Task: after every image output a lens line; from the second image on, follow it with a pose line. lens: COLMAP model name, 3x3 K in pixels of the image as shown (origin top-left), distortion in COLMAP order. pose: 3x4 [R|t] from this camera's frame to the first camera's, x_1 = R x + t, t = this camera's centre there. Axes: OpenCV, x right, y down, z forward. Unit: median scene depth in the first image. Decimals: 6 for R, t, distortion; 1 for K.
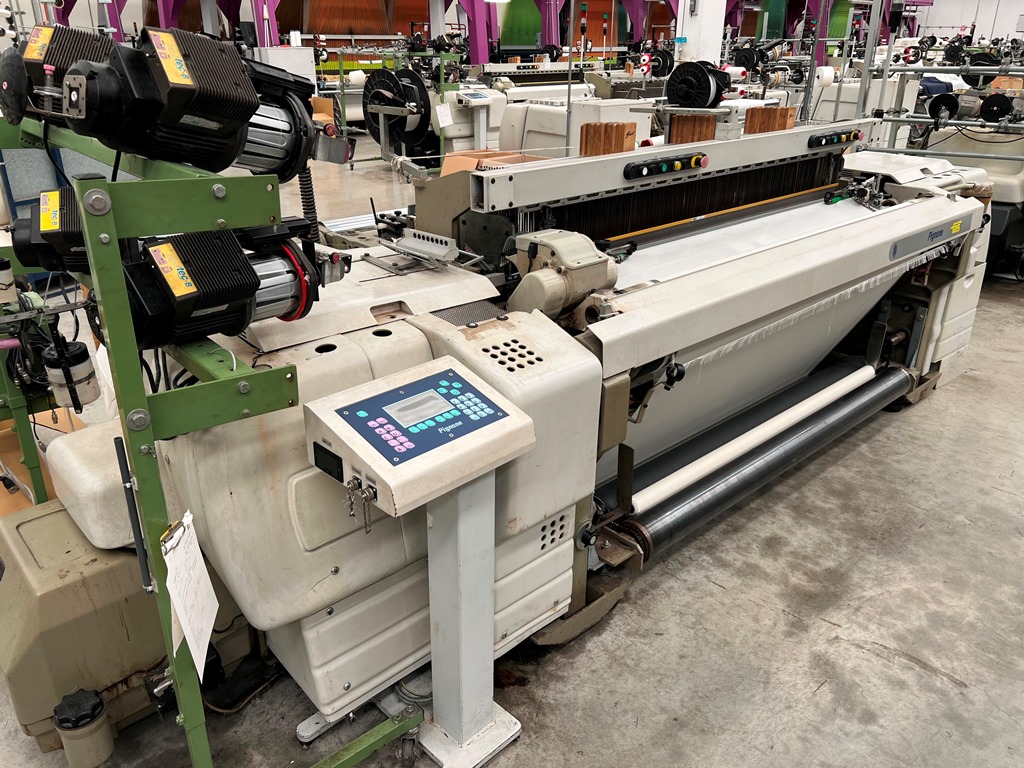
lens RADIAL K [[795.6, 0, 511.1], [0, 795.6, 396.8], [0, 0, 1]] dist [0.008125, -0.014191]
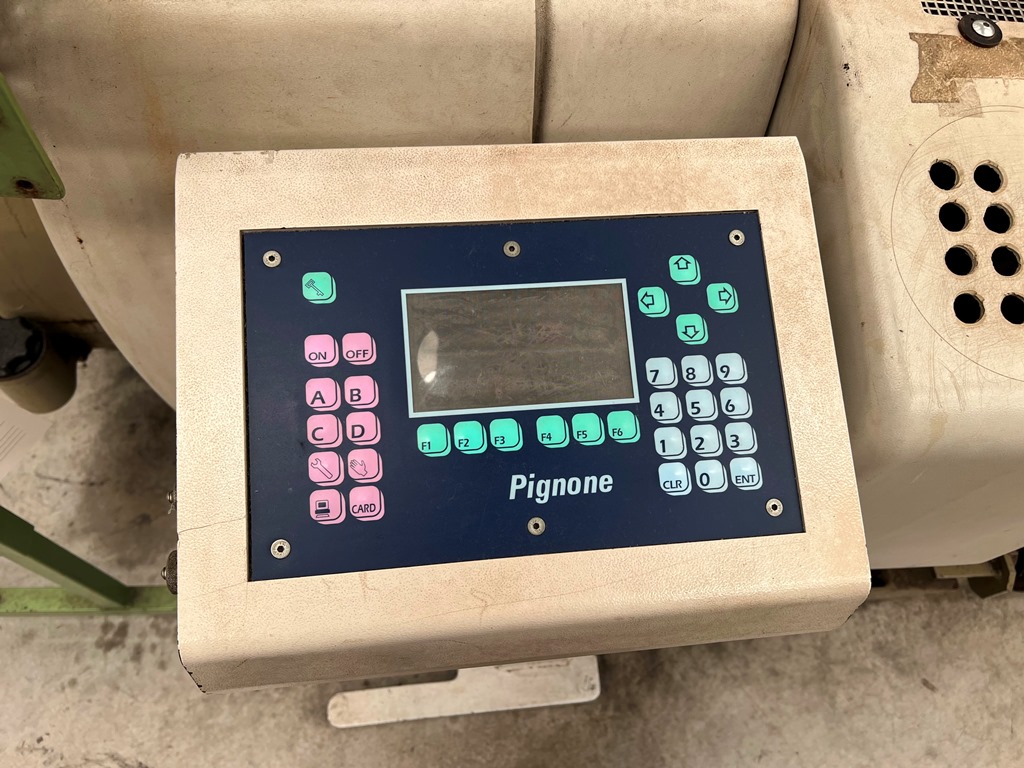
lens RADIAL K [[795.6, 0, 518.3], [0, 795.6, 386.7], [0, 0, 1]] dist [0.008125, -0.014191]
pose [[0.771835, 0.585836, -0.247118, -0.038256], [-0.314174, 0.689294, 0.652816, -0.154731], [0.552780, -0.426228, 0.716075, 0.779059]]
